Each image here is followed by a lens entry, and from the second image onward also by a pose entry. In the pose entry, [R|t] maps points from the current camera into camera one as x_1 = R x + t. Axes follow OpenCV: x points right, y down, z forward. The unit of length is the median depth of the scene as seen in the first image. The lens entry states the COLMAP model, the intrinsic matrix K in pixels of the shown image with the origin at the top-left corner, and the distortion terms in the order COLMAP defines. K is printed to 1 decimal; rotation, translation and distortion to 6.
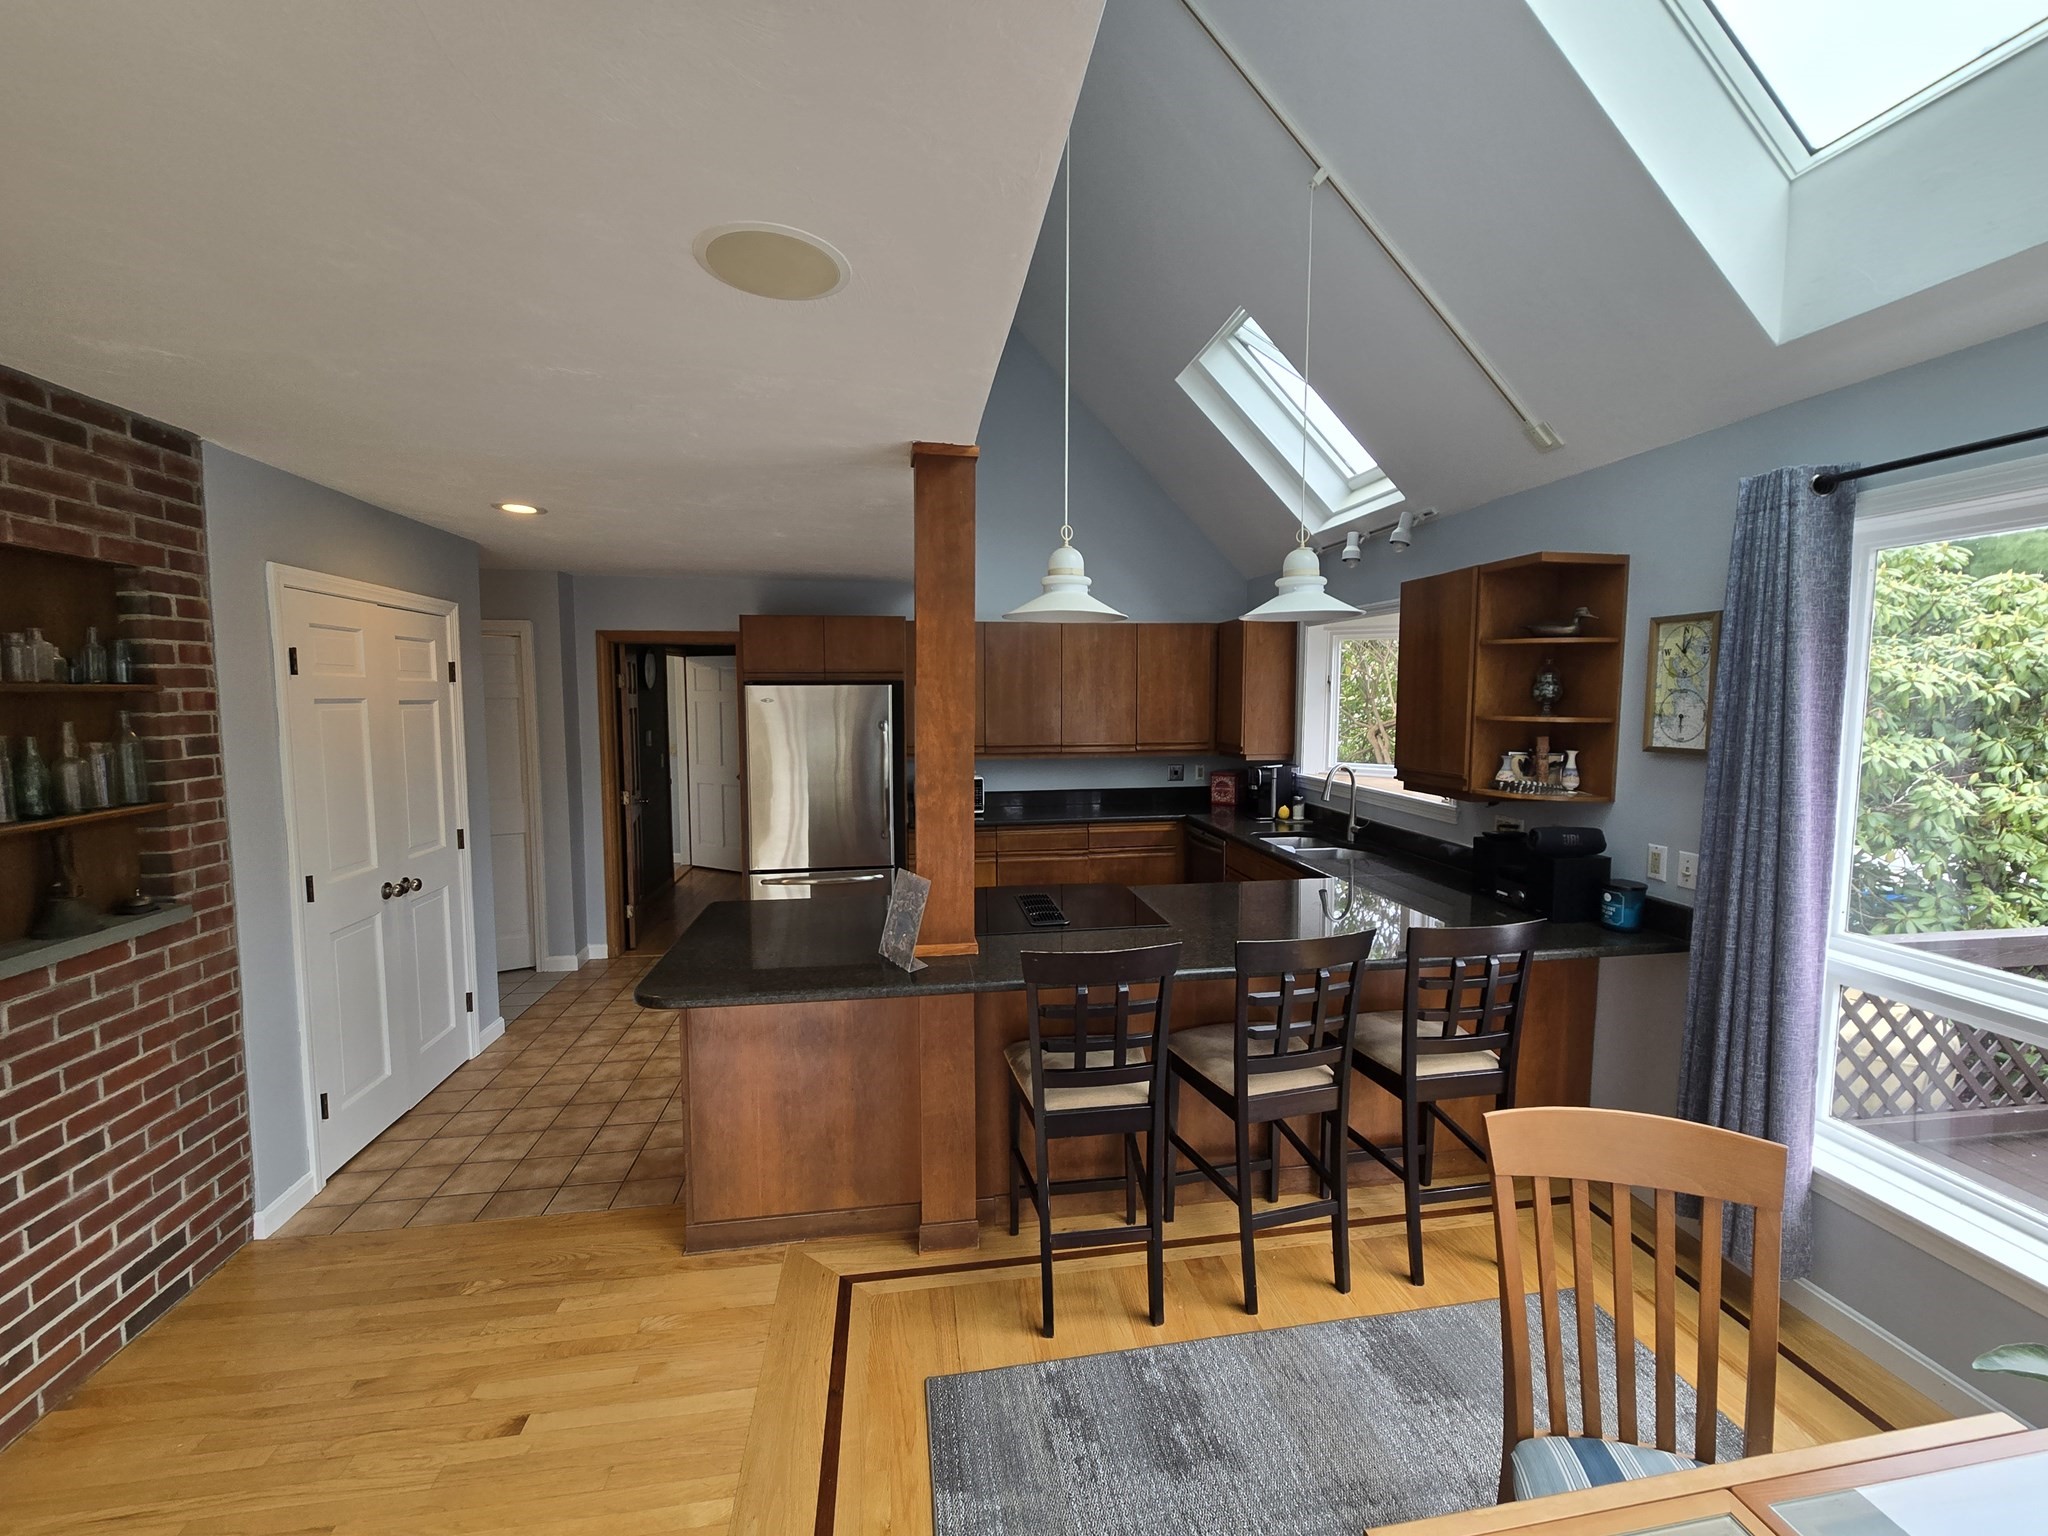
lens RADIAL K [[842.7, 0, 1027.0], [0, 842.7, 758.8], [0, 0, 1]] dist [0.000959, -0.000082]
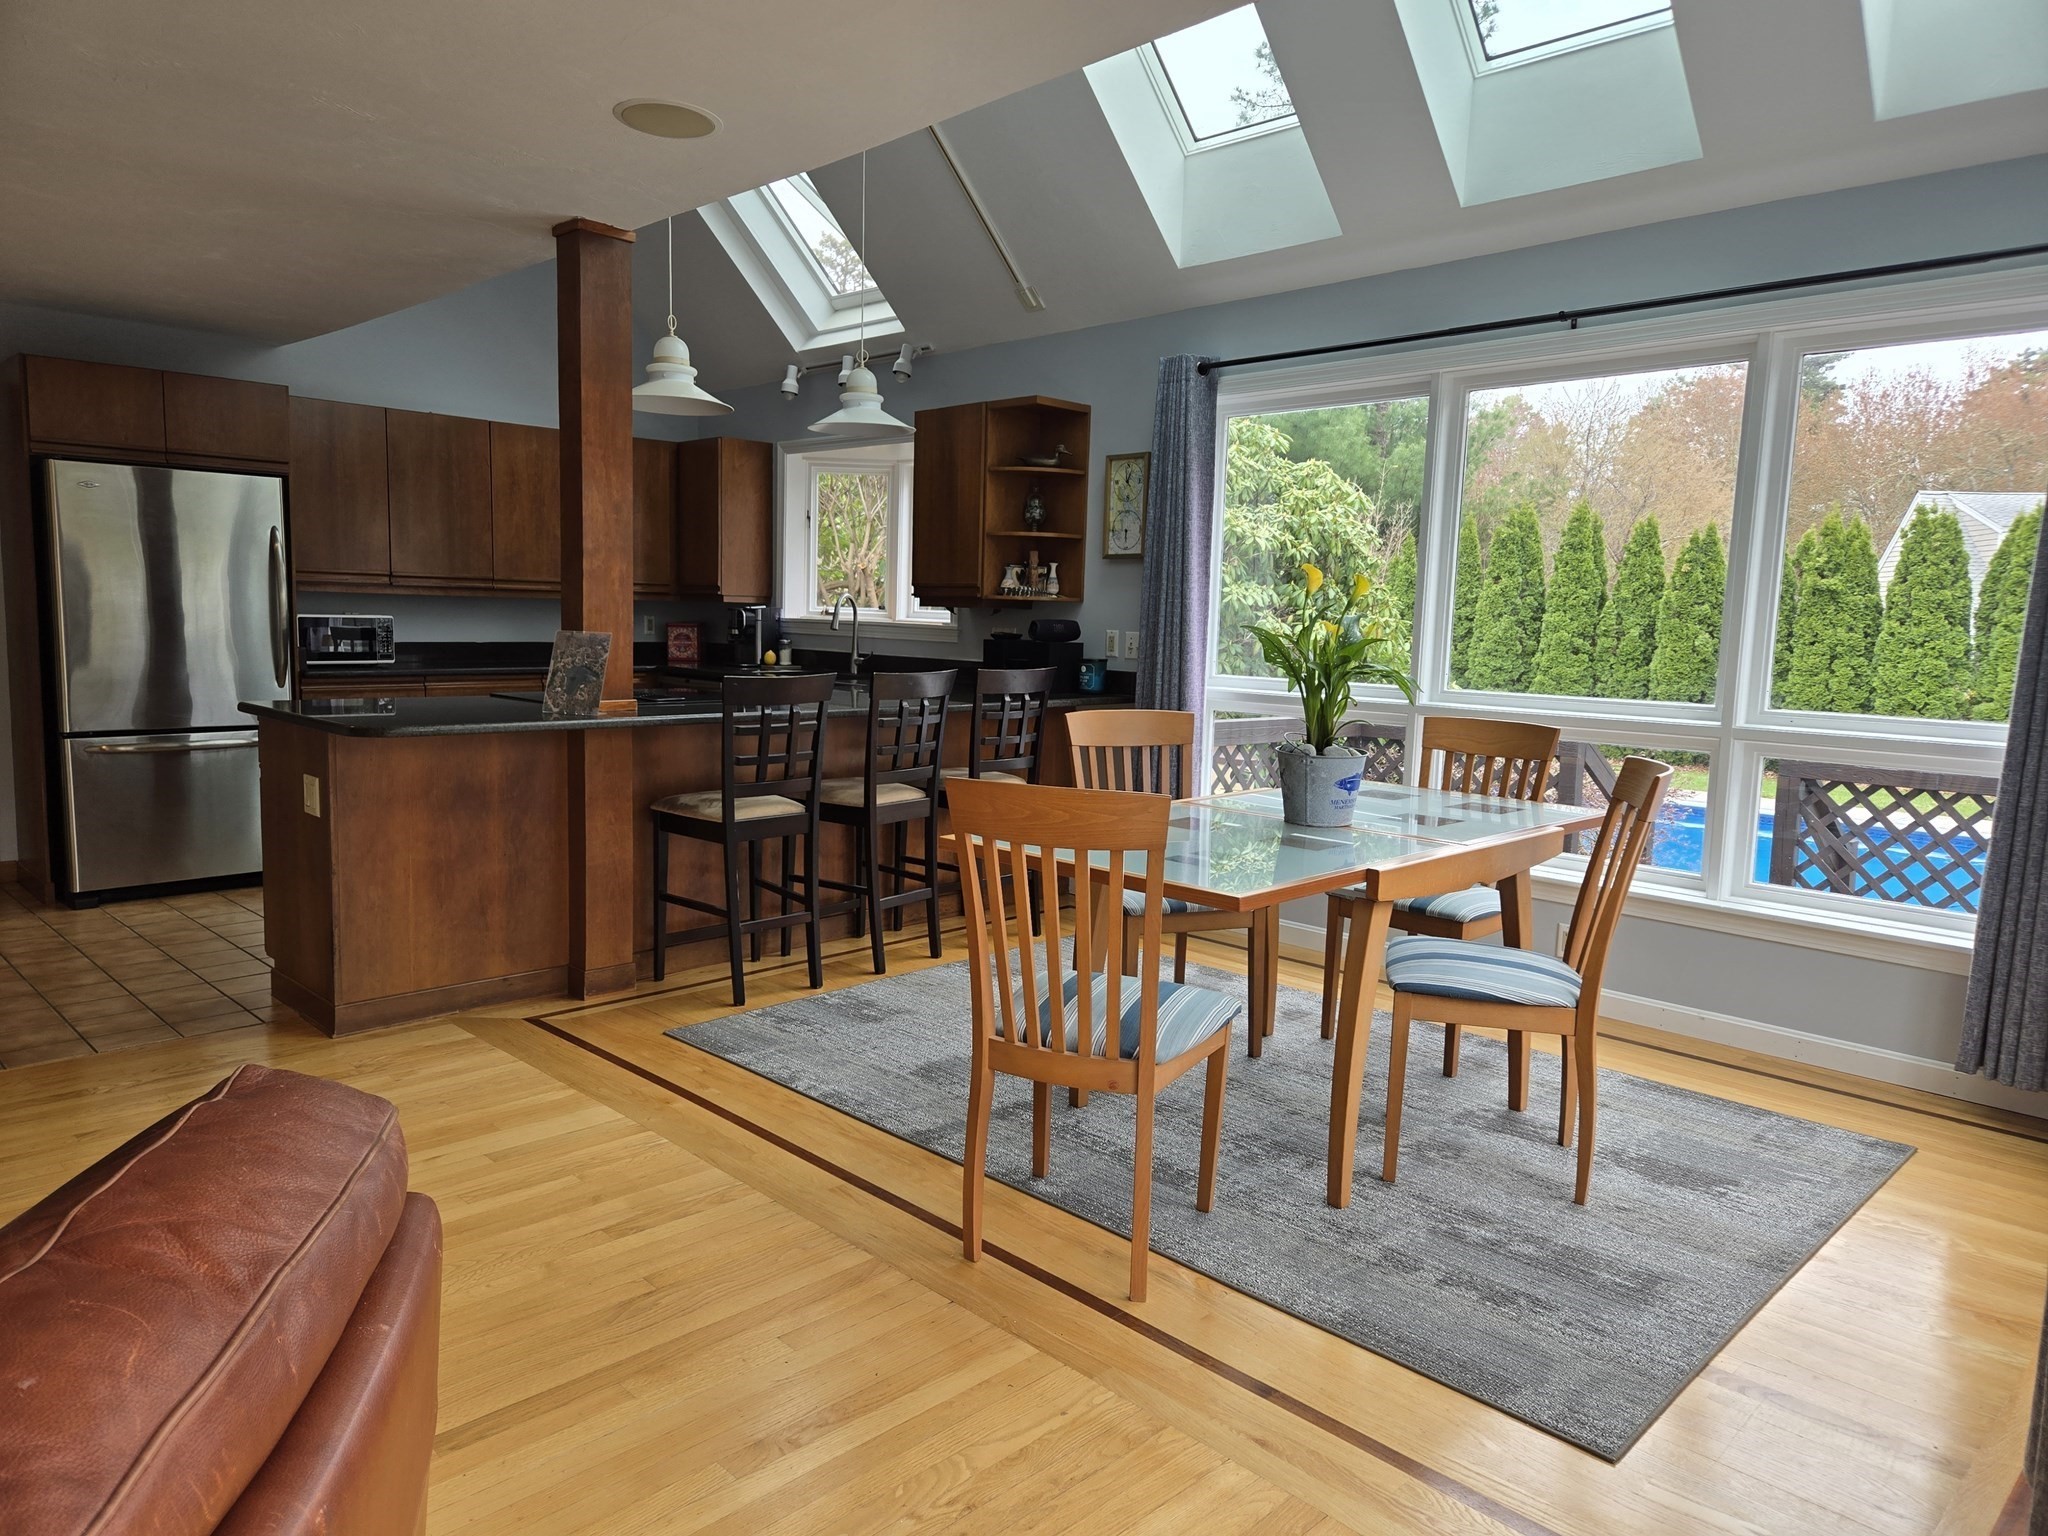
lens RADIAL K [[1362.1, 0, 1015.6], [0, 1362.1, 761.7], [0, 0, 1]] dist [0.082958, -0.066332]
pose [[0.811910, -0.043167, 0.582184, -0.654163], [0.019869, 0.998728, 0.046343, 0.213405], [-0.583444, -0.026058, 0.811735, -0.678969]]
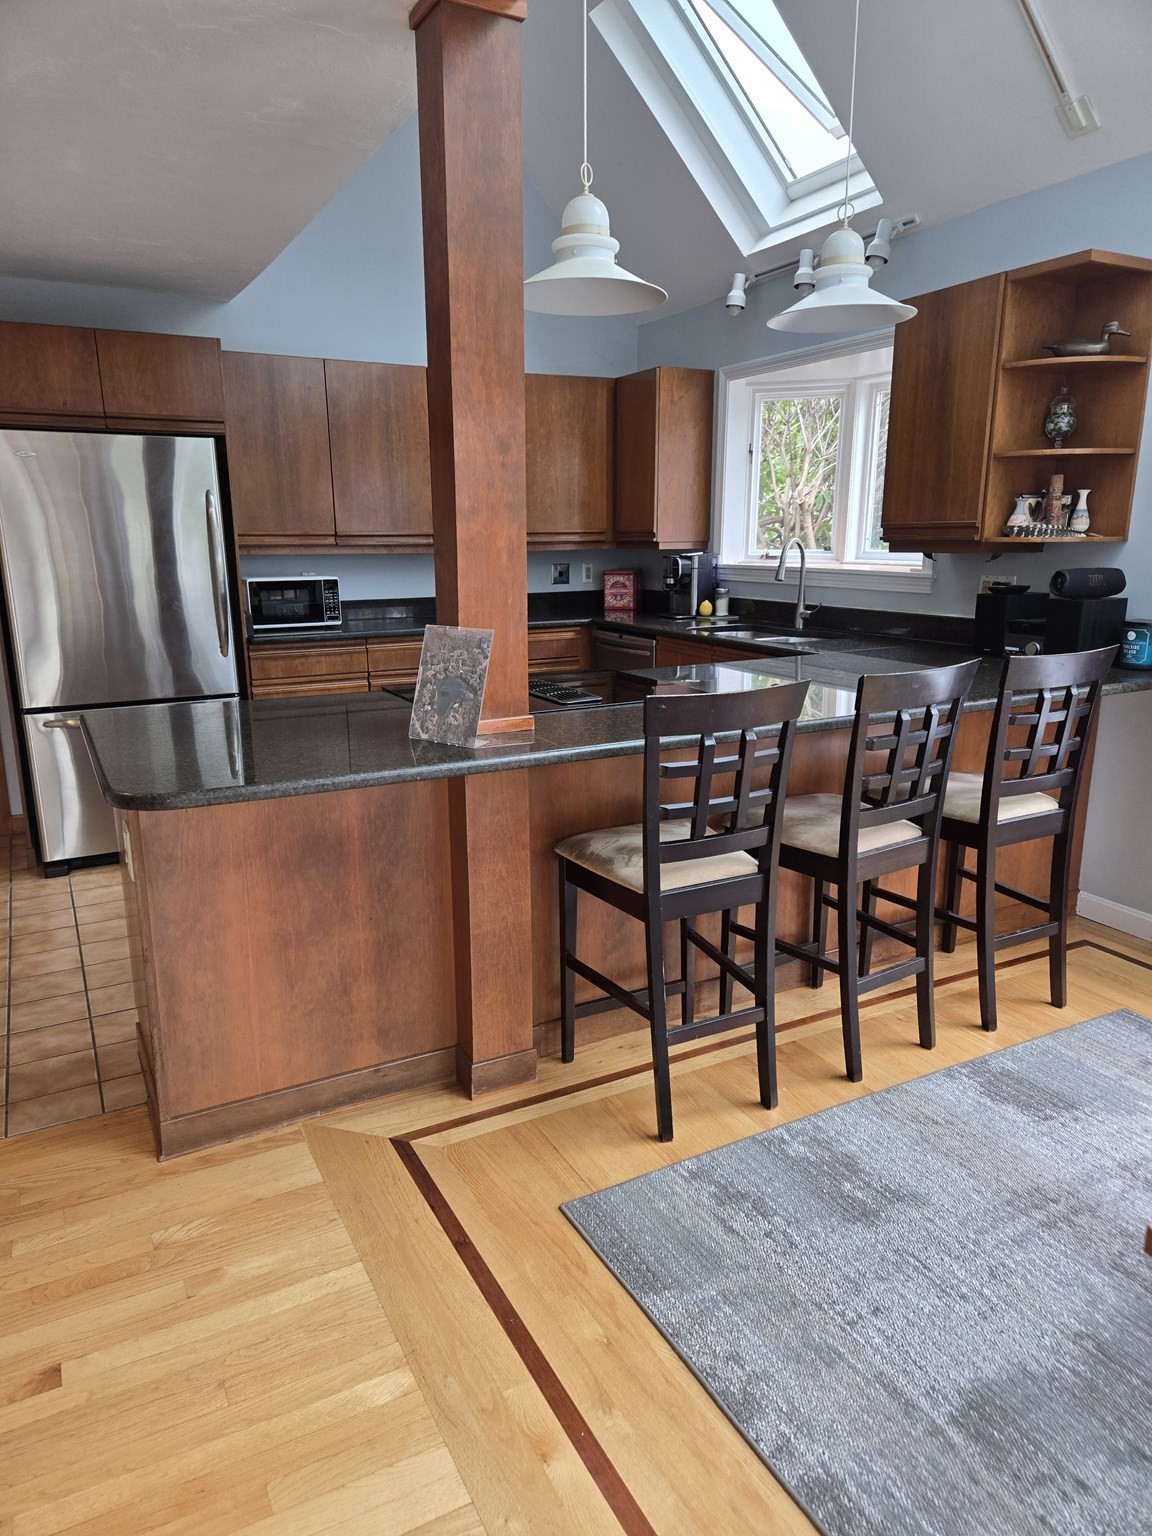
lens RADIAL K [[1021.5, 0, 579.6], [0, 1021.5, 777.1], [0, 0, 1]] dist [0.082958, -0.066332]
pose [[0.945354, -0.082015, 0.315560, -0.308509], [0.031526, 0.986304, 0.161897, 0.113920], [-0.324517, -0.143101, 0.934993, 0.068155]]
